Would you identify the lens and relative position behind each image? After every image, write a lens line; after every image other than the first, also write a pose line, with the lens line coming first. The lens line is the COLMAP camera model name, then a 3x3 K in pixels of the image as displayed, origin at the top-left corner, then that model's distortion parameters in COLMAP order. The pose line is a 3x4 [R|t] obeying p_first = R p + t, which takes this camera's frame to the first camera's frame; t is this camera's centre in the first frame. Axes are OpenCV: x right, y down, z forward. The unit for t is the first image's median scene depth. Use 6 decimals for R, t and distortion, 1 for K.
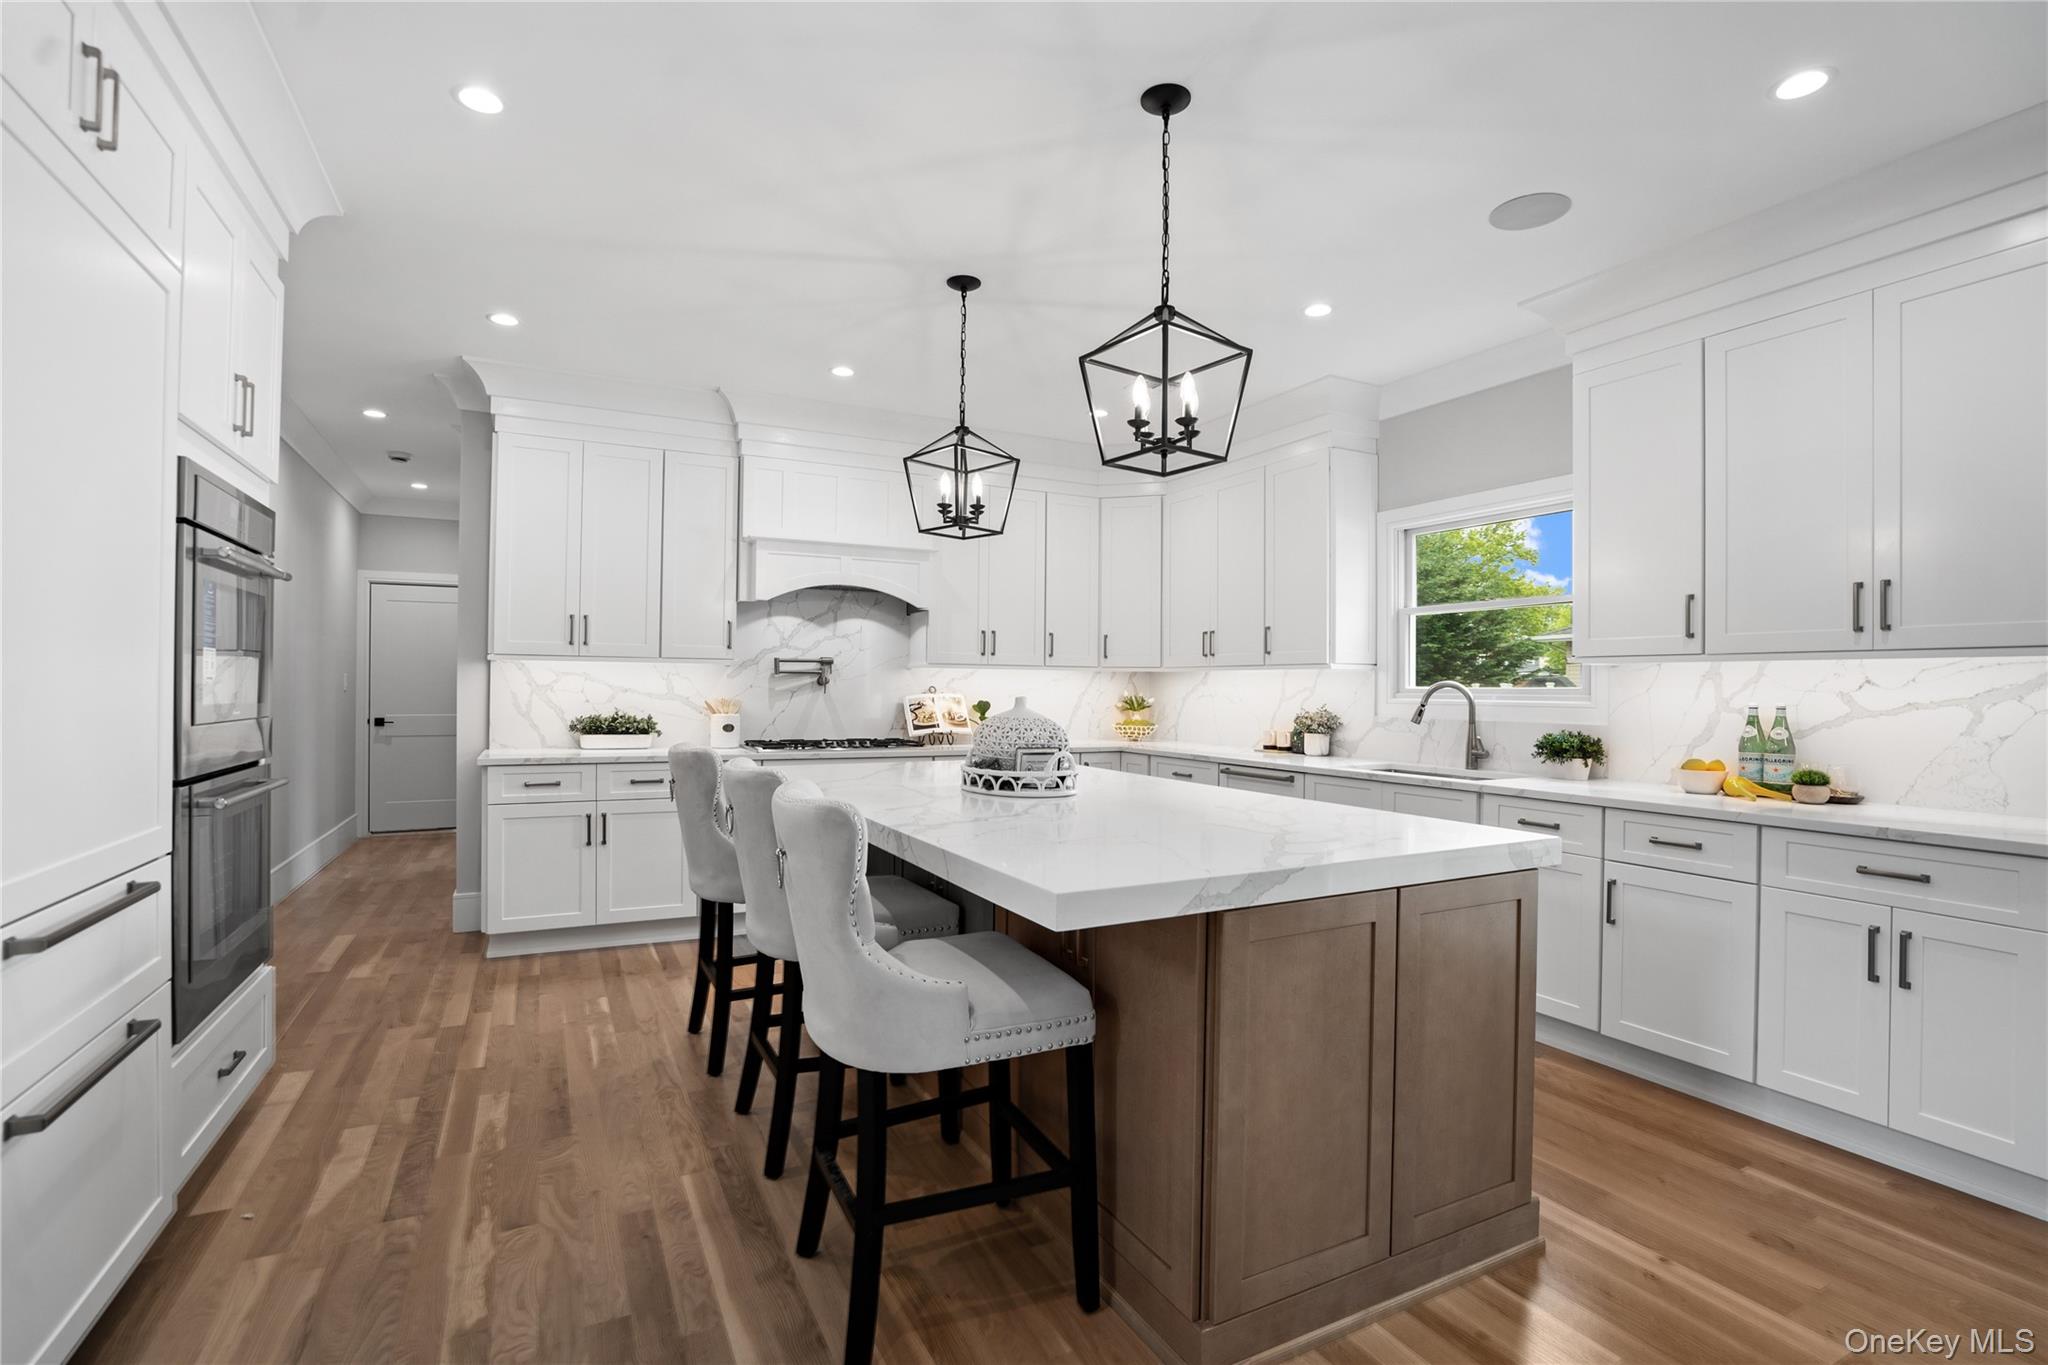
lens RADIAL K [[934.3, 0, 1008.8], [0, 934.3, 681.1], [0, 0, 1]] dist [-0.006683, 0.001612]
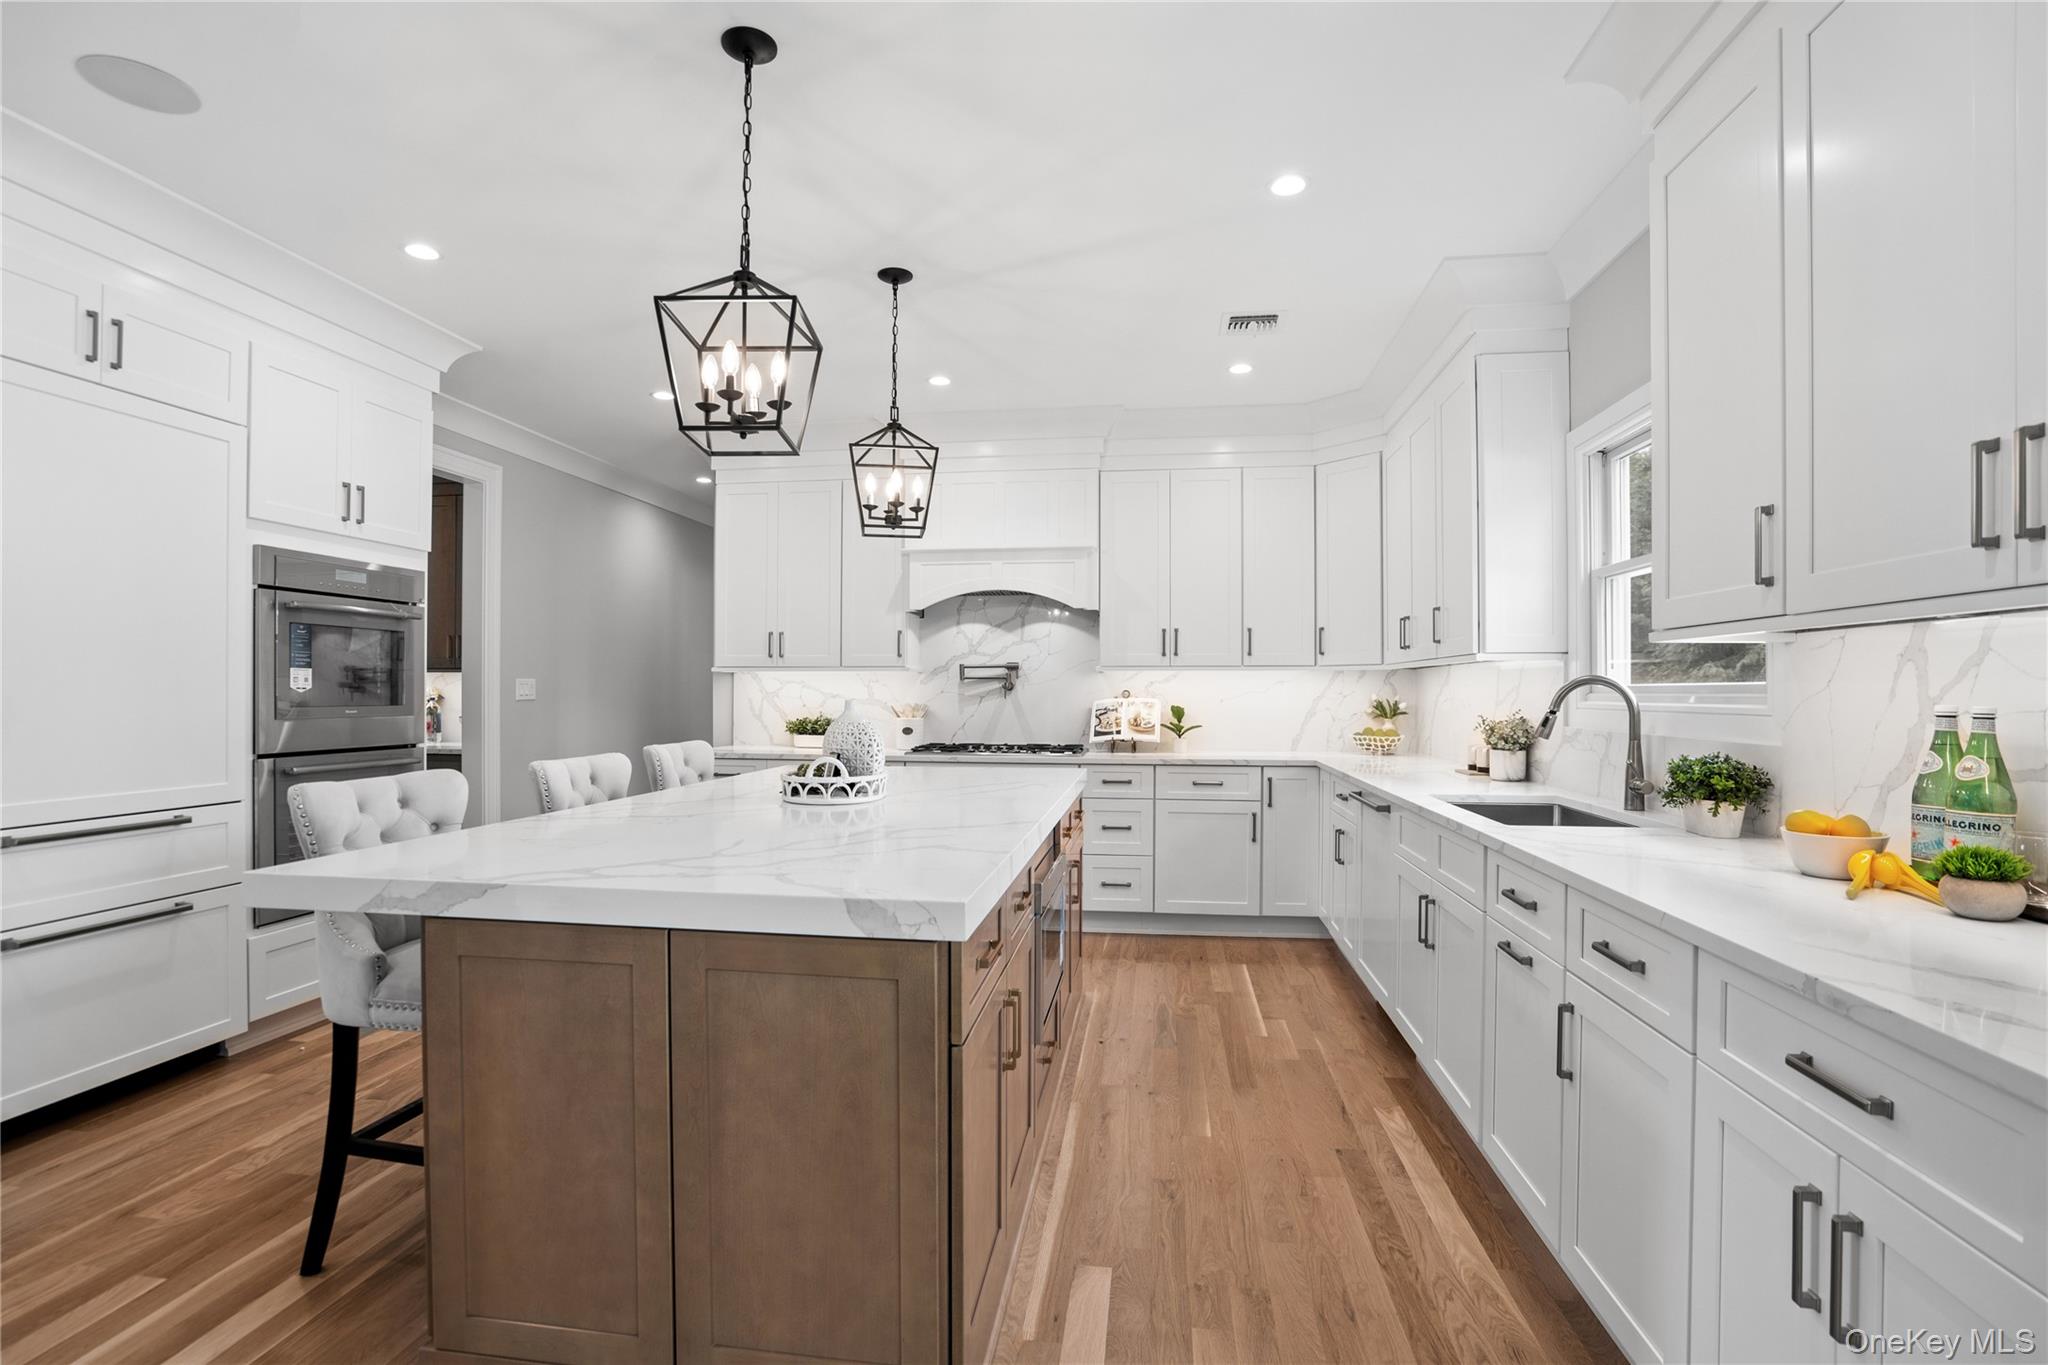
lens RADIAL K [[934.3, 0, 1016.5], [0, 934.3, 695.1], [0, 0, 1]] dist [-0.006683, 0.001612]
pose [[0.818620, -0.006914, -0.574294, 0.401620], [0.011754, 0.999920, 0.004717, 0.005299], [0.574215, -0.010612, 0.818636, 0.178439]]
